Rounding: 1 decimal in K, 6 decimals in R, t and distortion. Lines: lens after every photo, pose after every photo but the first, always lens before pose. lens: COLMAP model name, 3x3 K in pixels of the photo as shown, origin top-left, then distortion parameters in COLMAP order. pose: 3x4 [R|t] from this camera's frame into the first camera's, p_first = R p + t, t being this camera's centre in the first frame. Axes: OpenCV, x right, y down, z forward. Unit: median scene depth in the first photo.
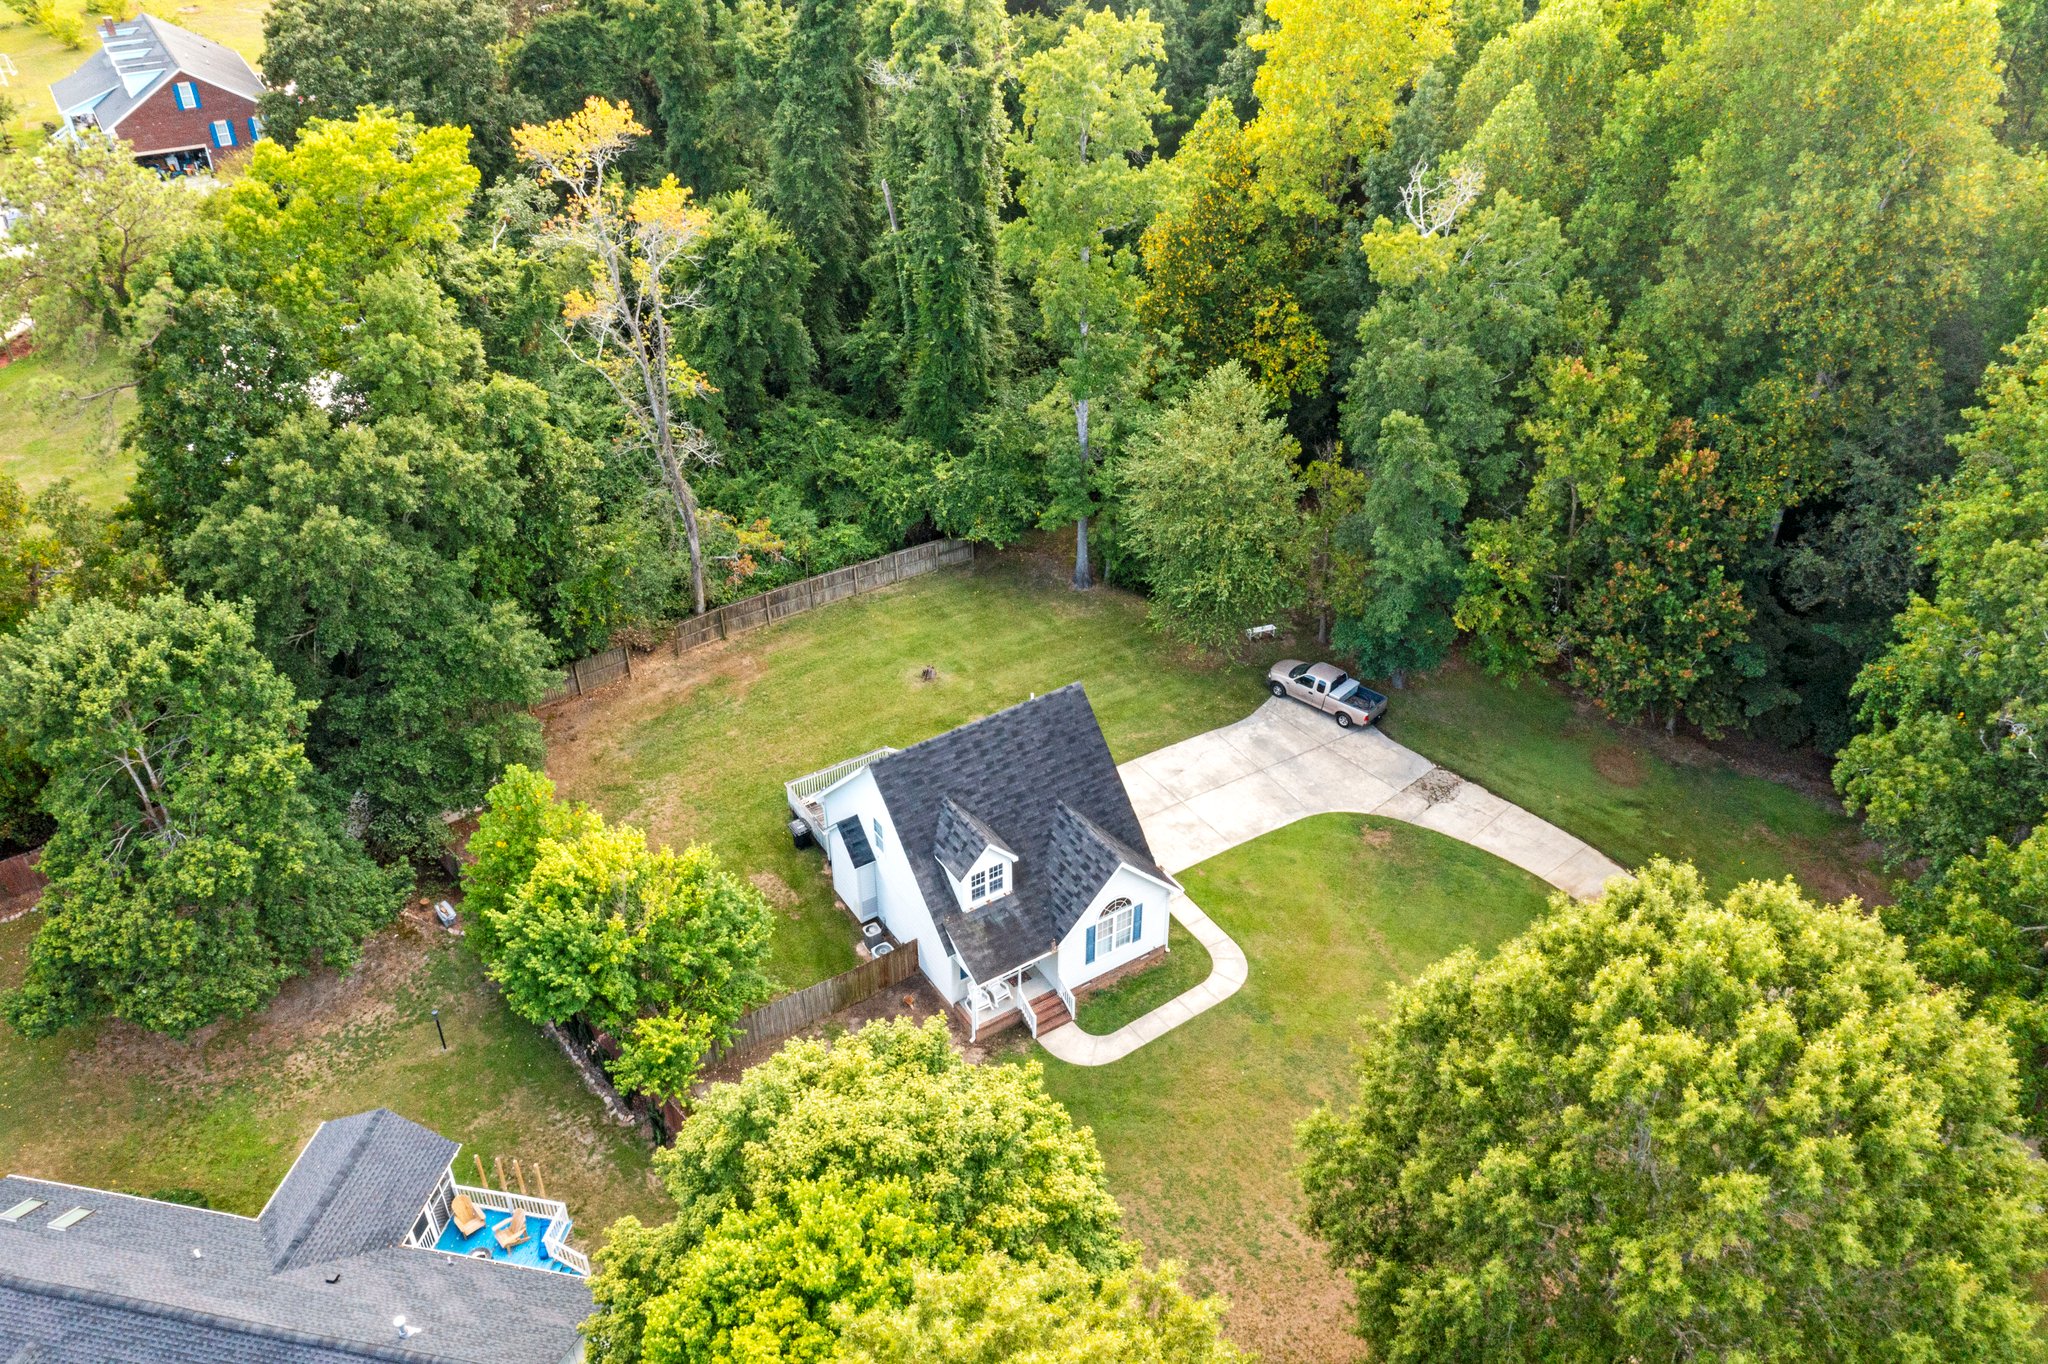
lens RADIAL K [[1633.1, 0, 1005.0], [0, 1633.1, 688.9], [0, 0, 1]] dist [-0.004284, 0.000038]
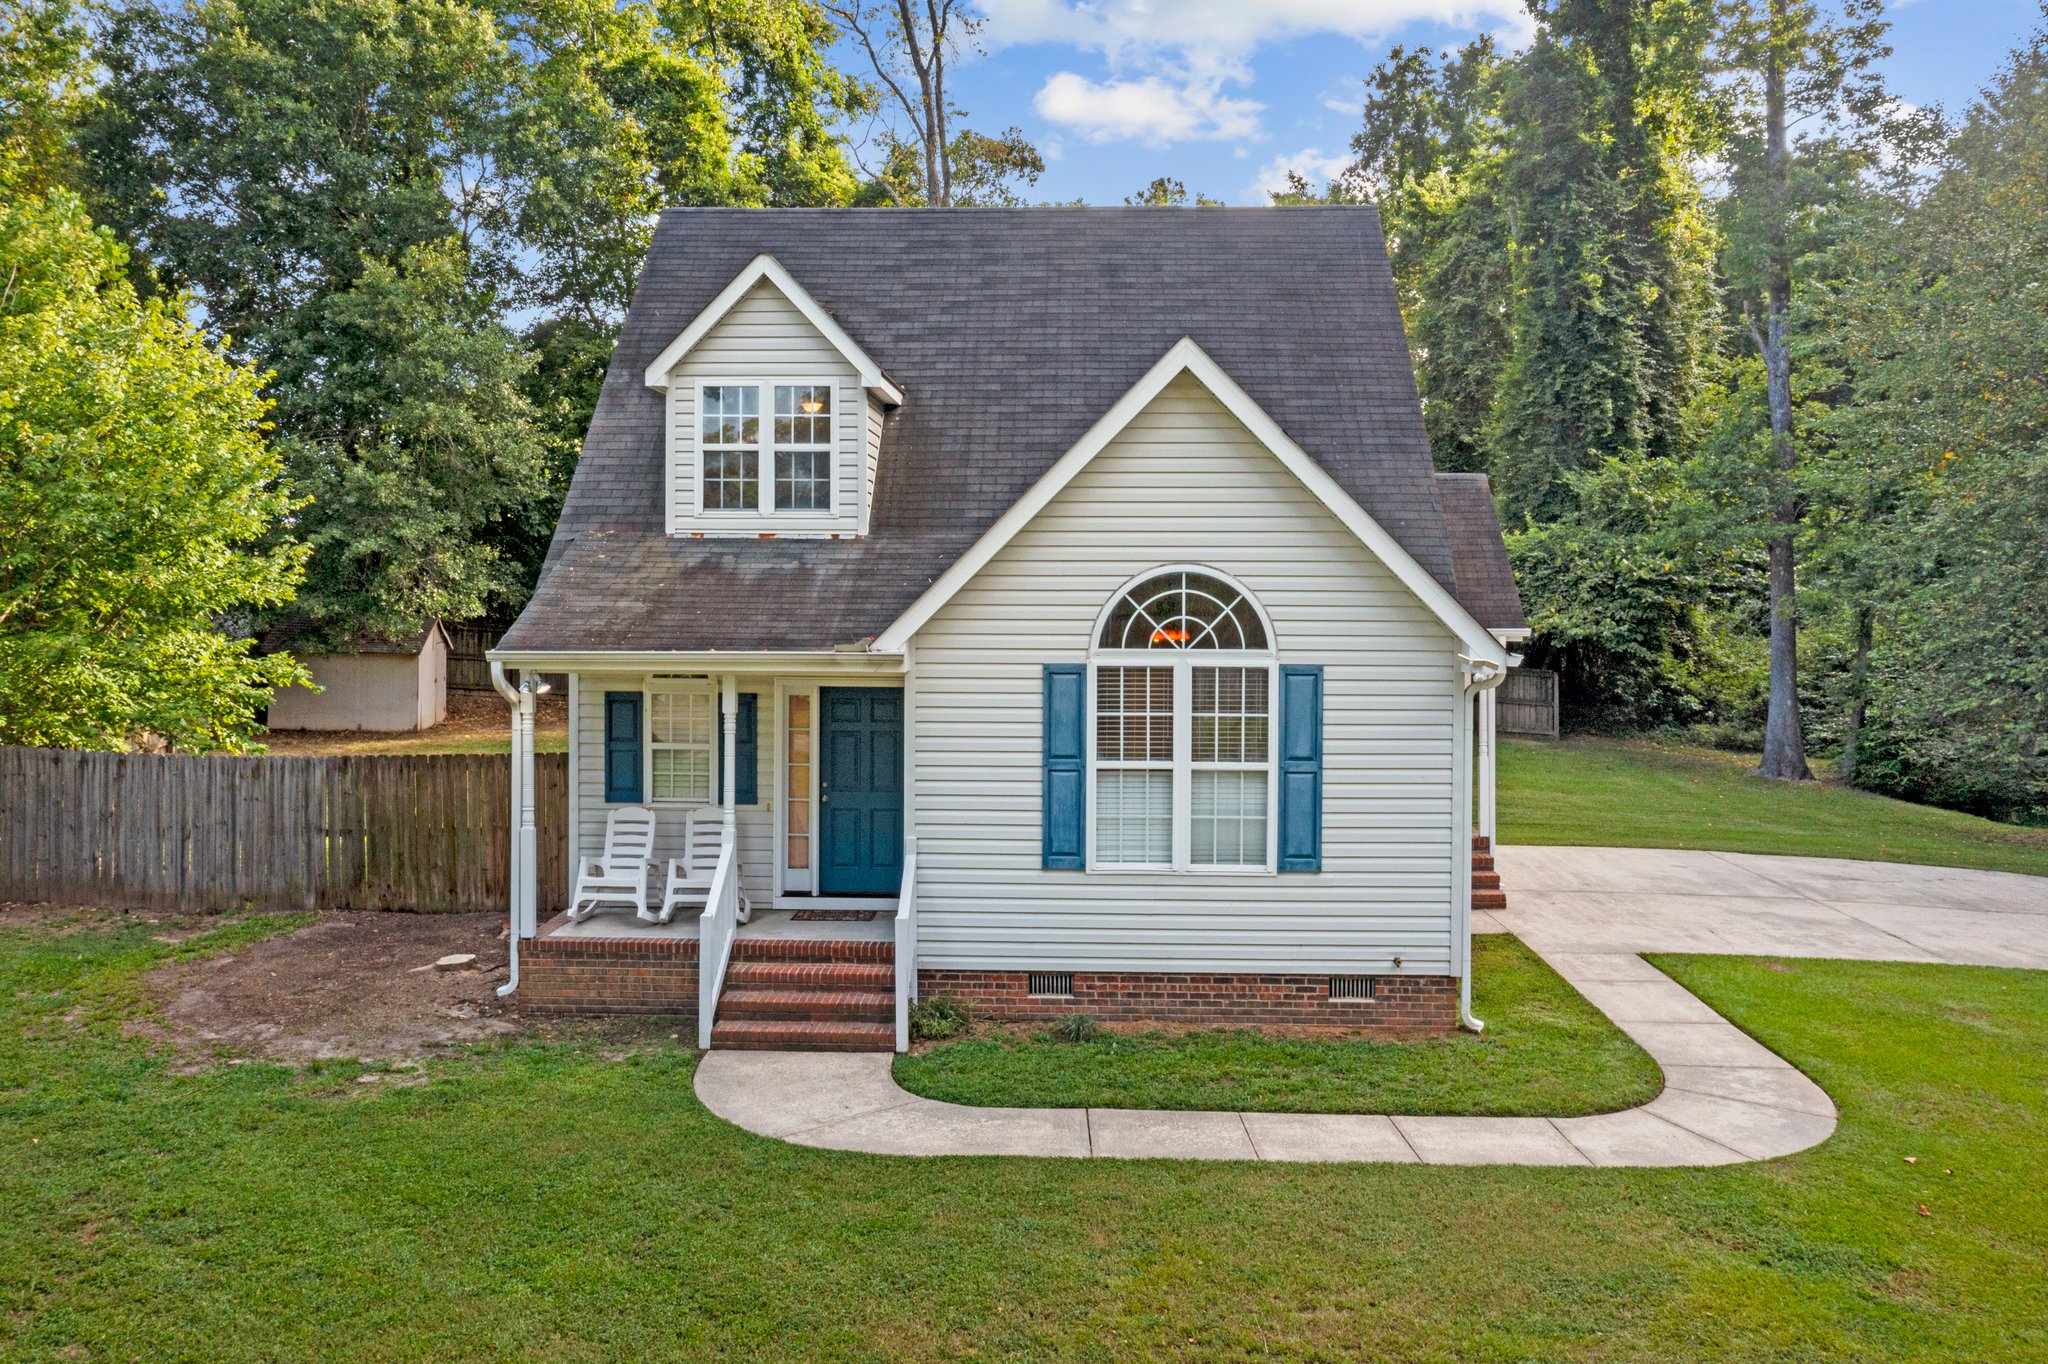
lens RADIAL K [[1633.1, 0, 1022.4], [0, 1633.1, 637.9], [0, 0, 1]] dist [-0.004284, 0.000038]
pose [[0.824004, 0.031473, -0.565709, 0.174623], [-0.343753, 0.821465, -0.455004, 0.240311], [0.450389, 0.569389, 0.687710, 0.778606]]
